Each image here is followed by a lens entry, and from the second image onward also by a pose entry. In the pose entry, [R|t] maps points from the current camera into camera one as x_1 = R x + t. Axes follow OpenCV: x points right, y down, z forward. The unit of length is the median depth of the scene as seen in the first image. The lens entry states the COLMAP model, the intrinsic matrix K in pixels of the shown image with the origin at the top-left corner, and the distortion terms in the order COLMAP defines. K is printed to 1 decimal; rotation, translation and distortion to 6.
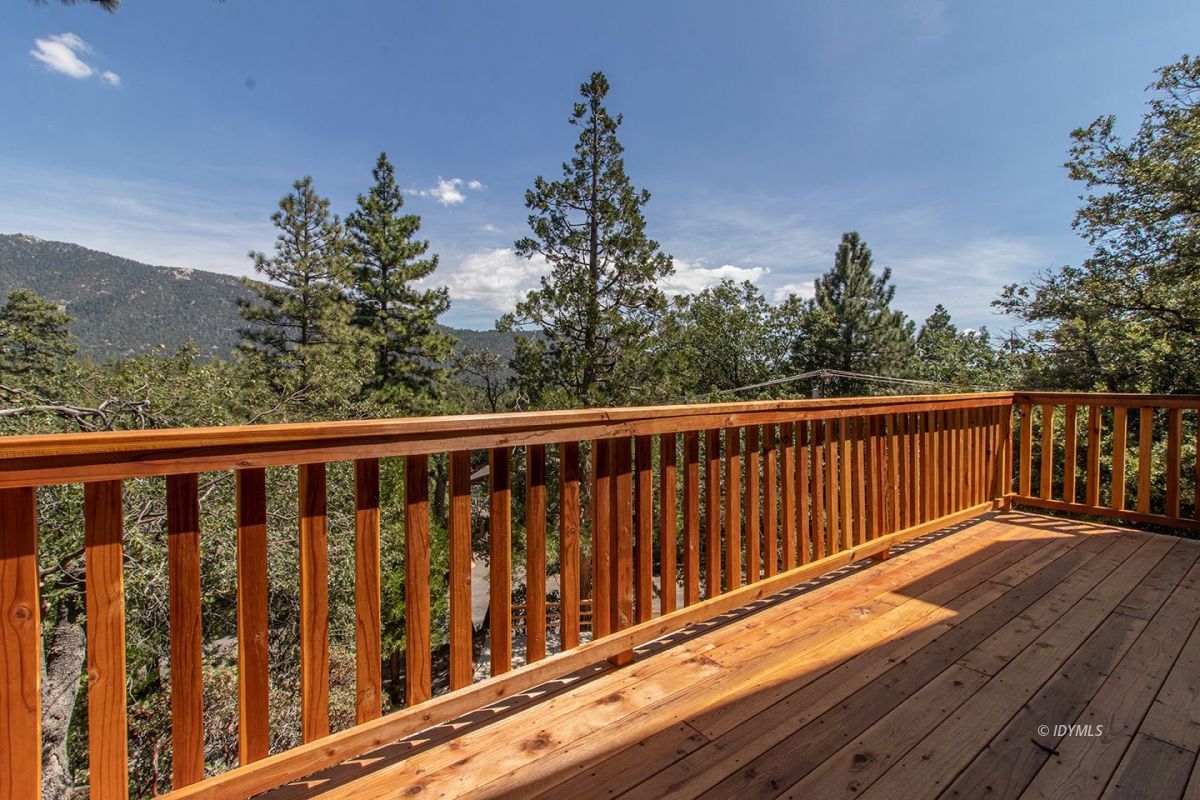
lens RADIAL K [[525.3, 0, 596.5], [0, 525.3, 390.8], [0, 0, 1]] dist [0.009960, -0.000053]
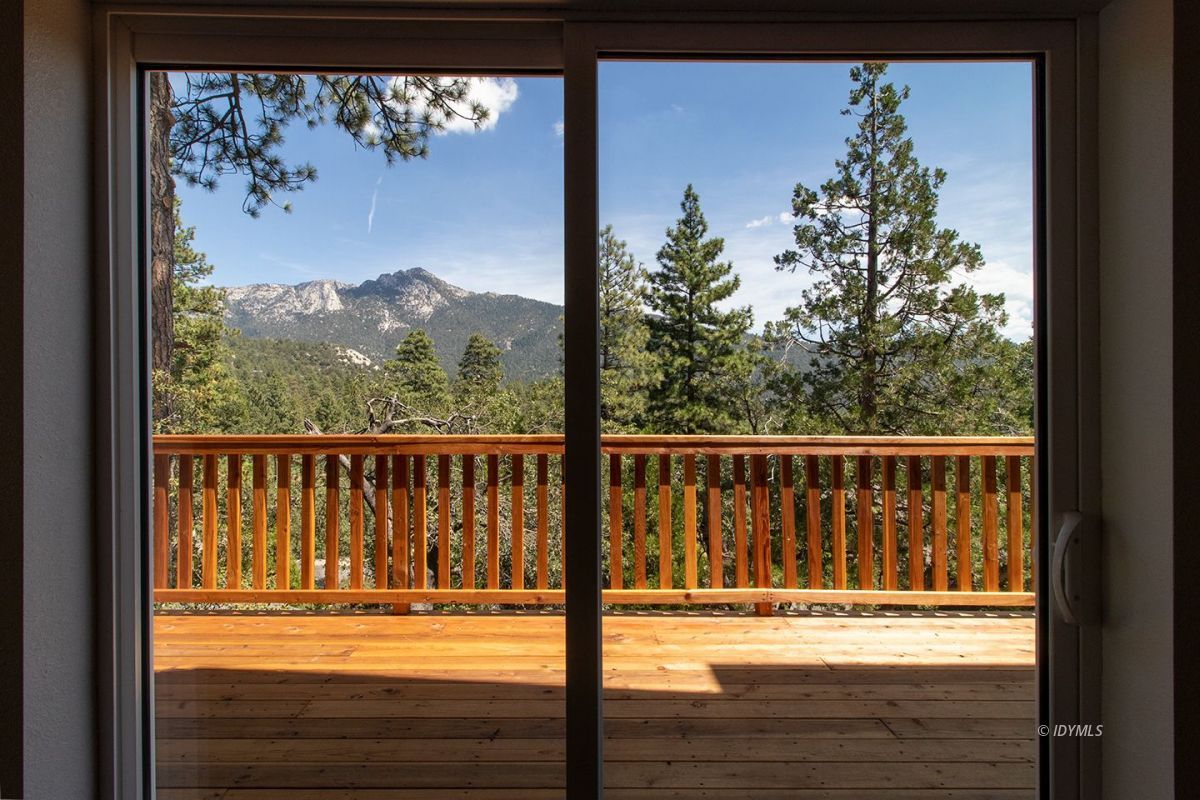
lens RADIAL K [[554.9, 0, 603.6], [0, 554.9, 395.6], [0, 0, 1]] dist [0.009445, -0.000540]
pose [[0.814063, 0.002304, -0.580771, 0.101966], [-0.016929, 0.999661, -0.019764, -0.004251], [0.580529, 0.025921, 0.813827, 0.005664]]
